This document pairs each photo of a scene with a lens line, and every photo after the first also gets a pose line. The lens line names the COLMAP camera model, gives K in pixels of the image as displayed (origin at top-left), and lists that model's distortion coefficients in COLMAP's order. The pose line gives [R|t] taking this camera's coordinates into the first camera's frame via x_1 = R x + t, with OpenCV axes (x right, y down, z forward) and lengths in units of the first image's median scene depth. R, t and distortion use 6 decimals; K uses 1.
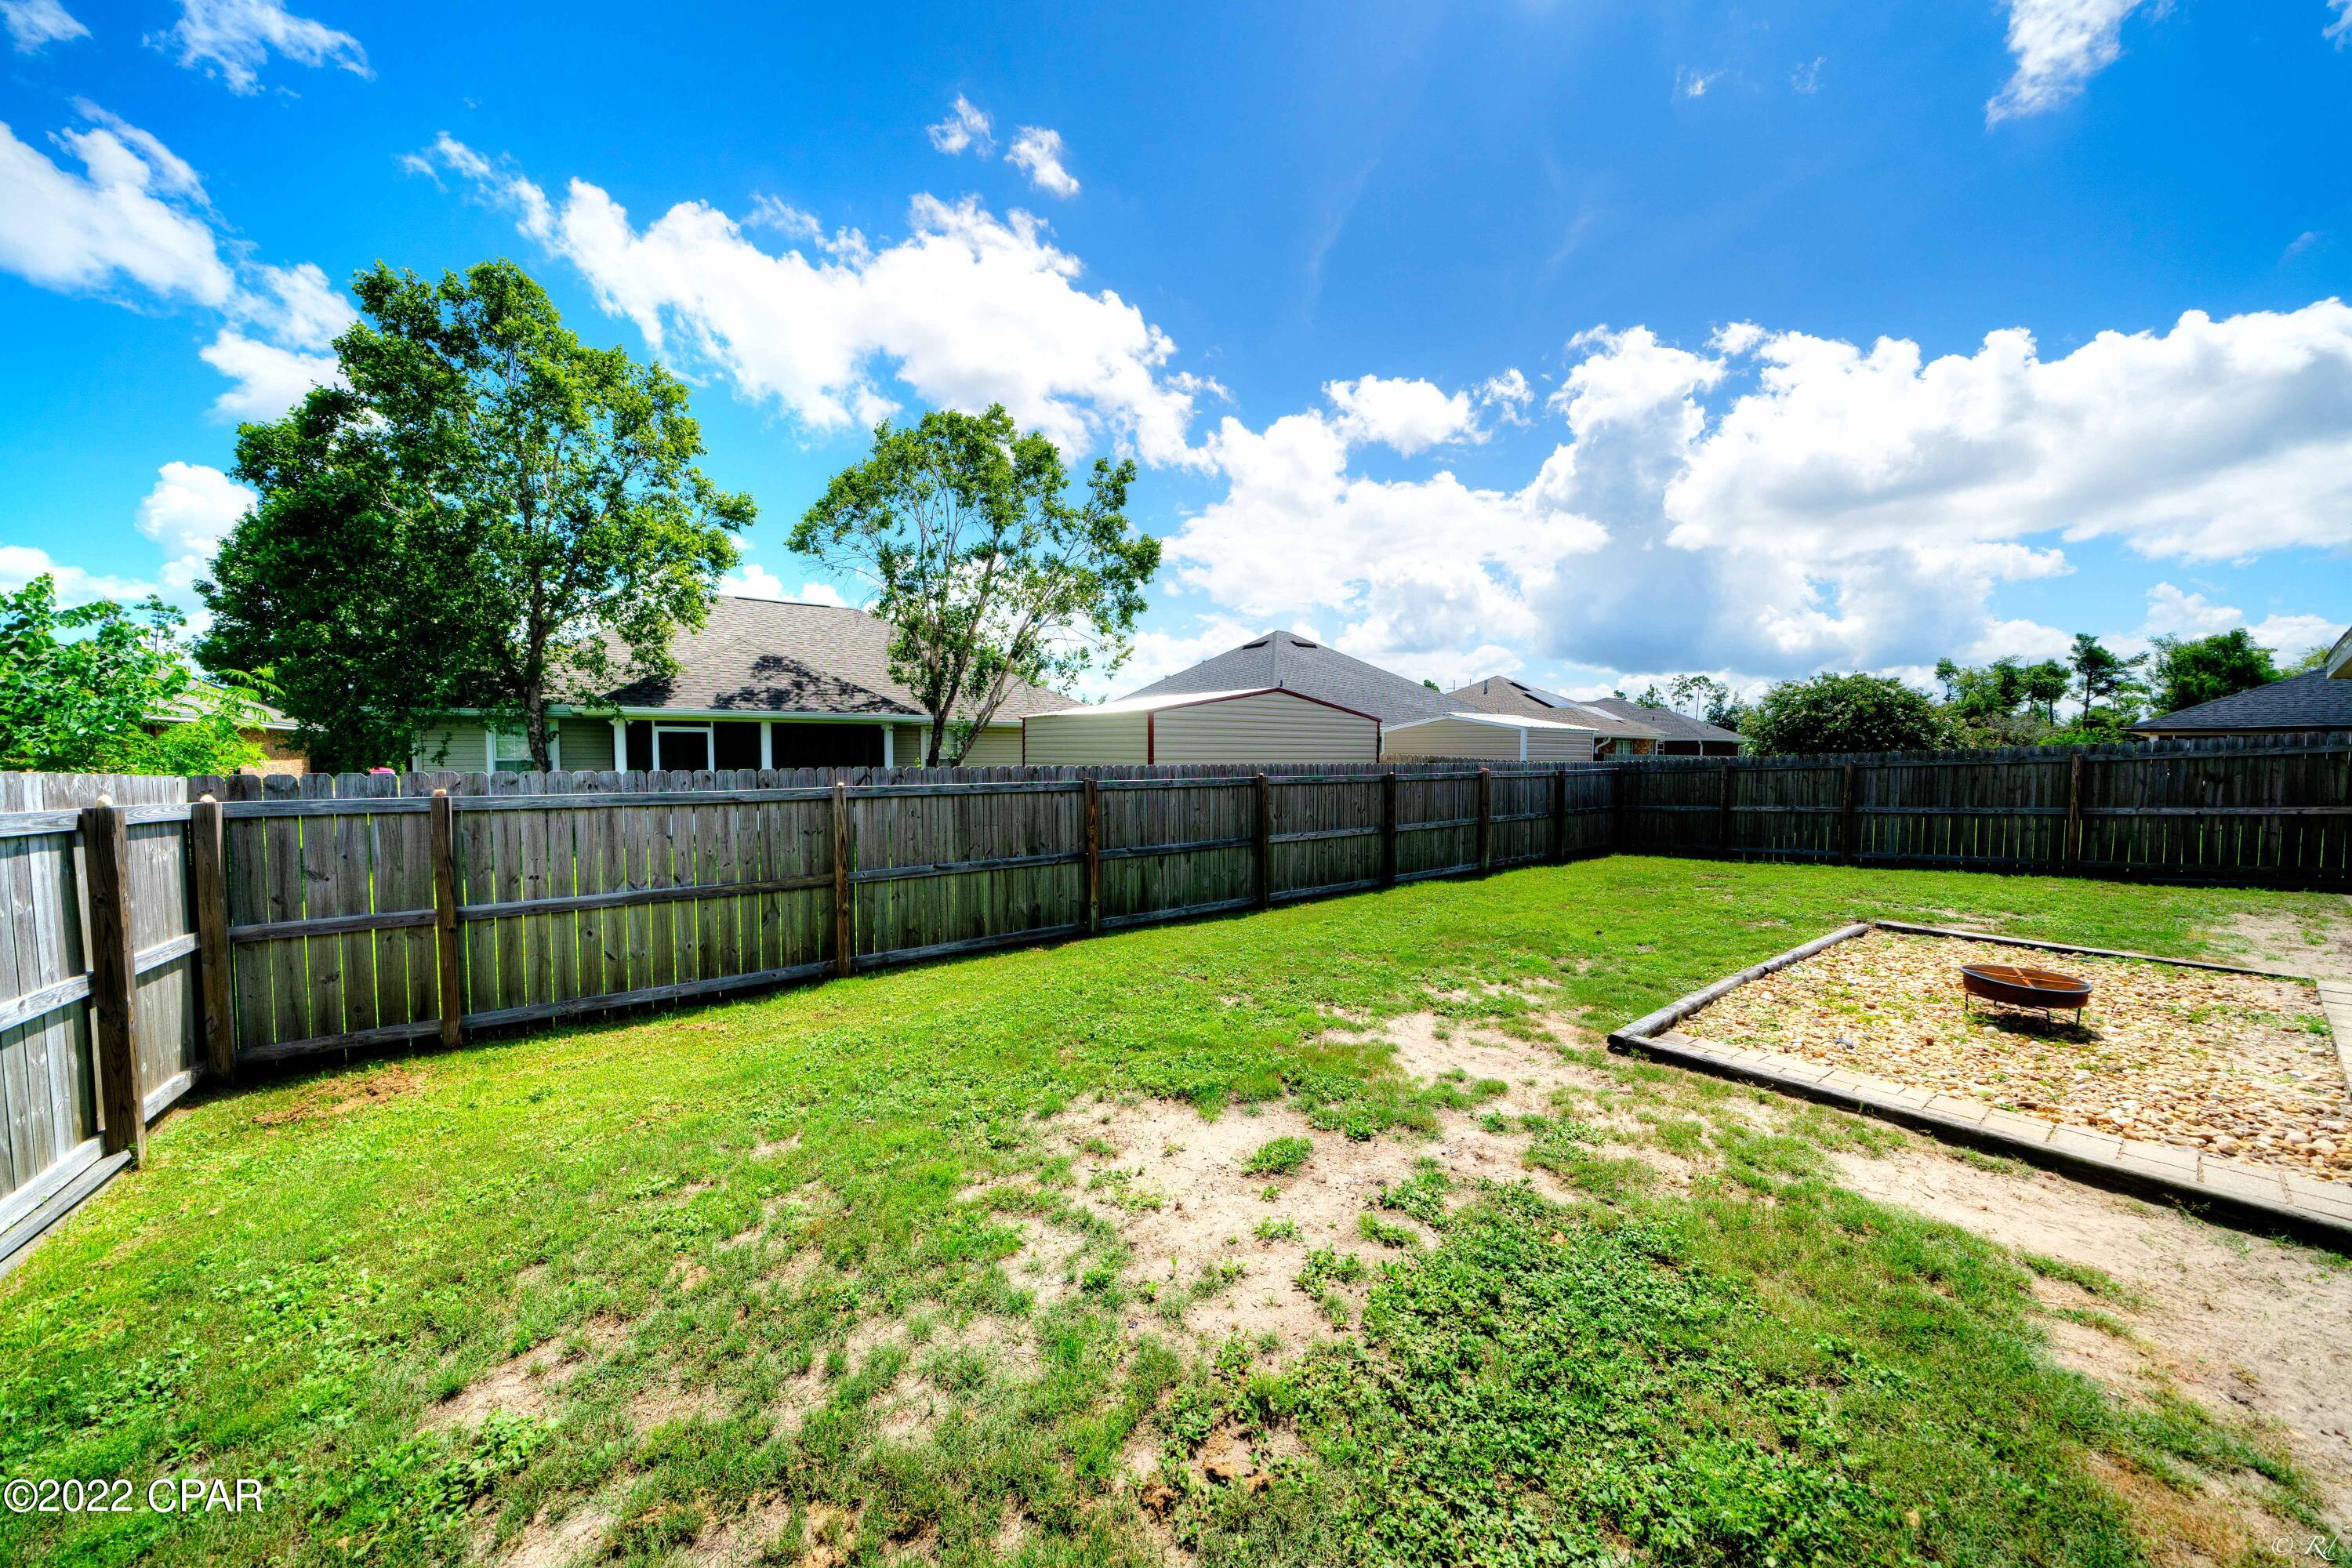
lens RADIAL K [[805.4, 0, 1174.6], [0, 805.4, 787.8], [0, 0, 1]] dist [-0.000653, 0.000051]
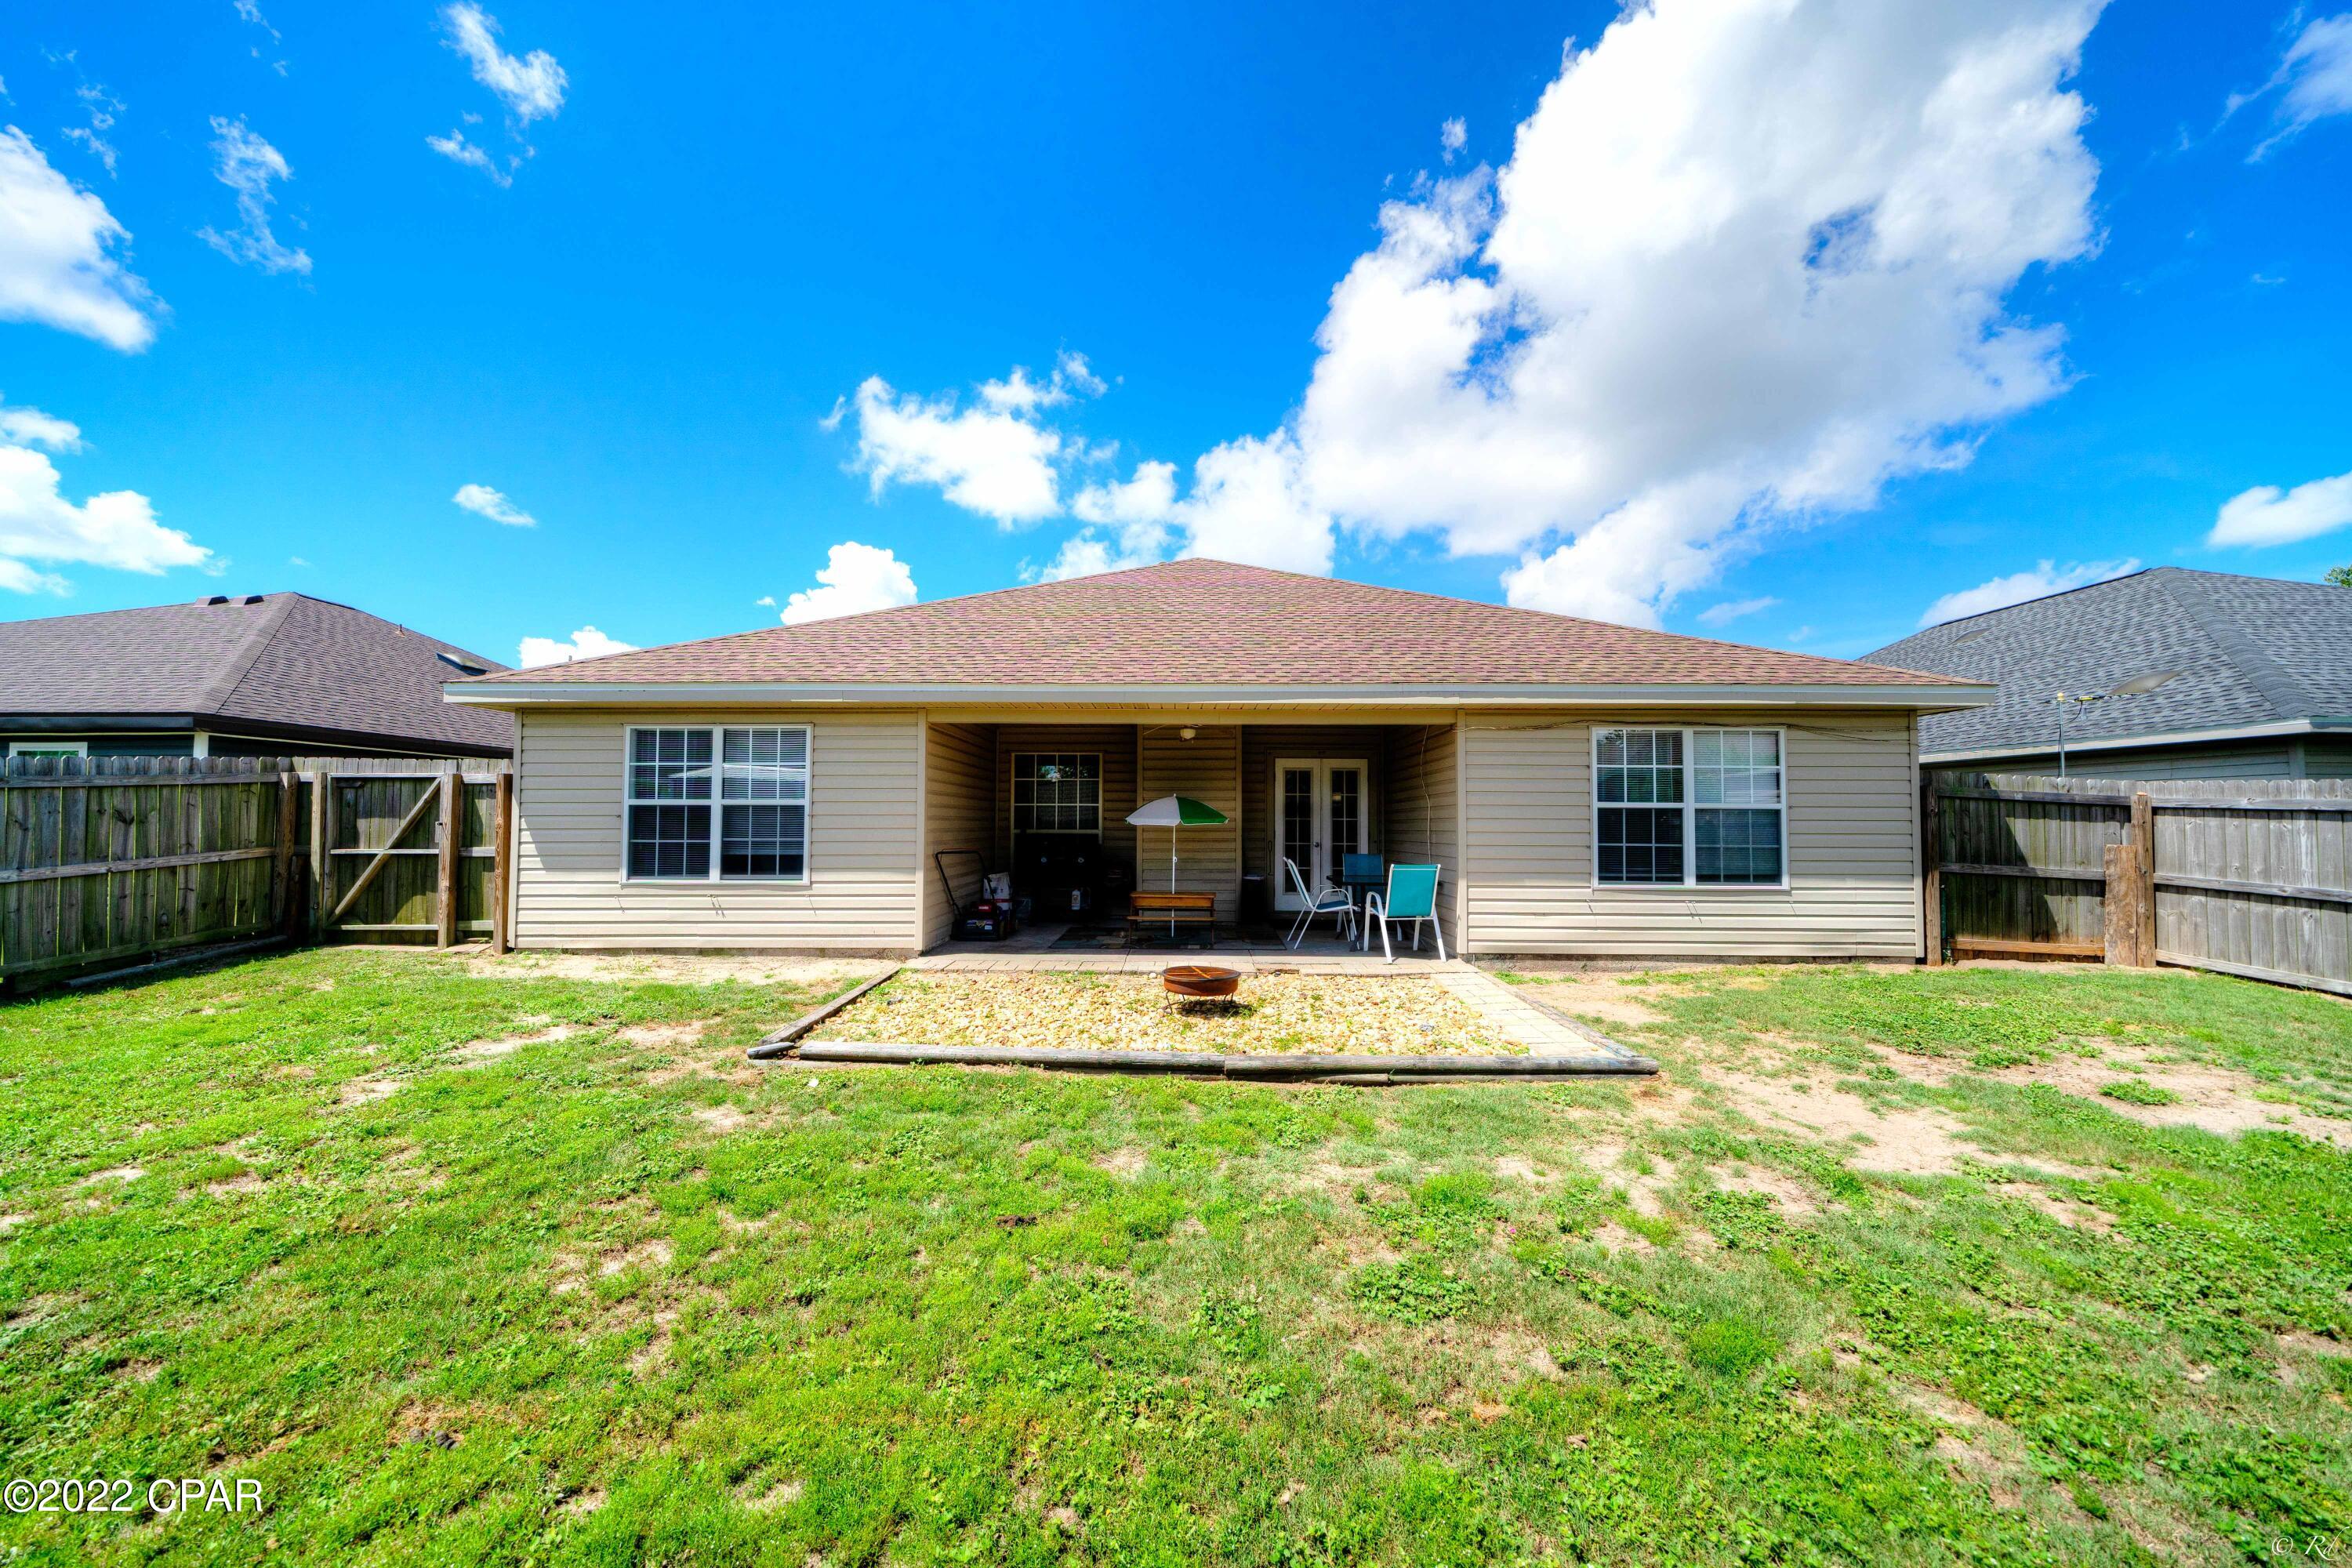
lens RADIAL K [[805.4, 0, 1174.6], [0, 805.4, 787.8], [0, 0, 1]] dist [-0.000653, 0.000051]
pose [[-0.797429, 0.019798, 0.603088, 0.204401], [0.019895, 0.999781, -0.006514, -0.014244], [-0.603085, 0.006804, -0.797648, 1.054973]]
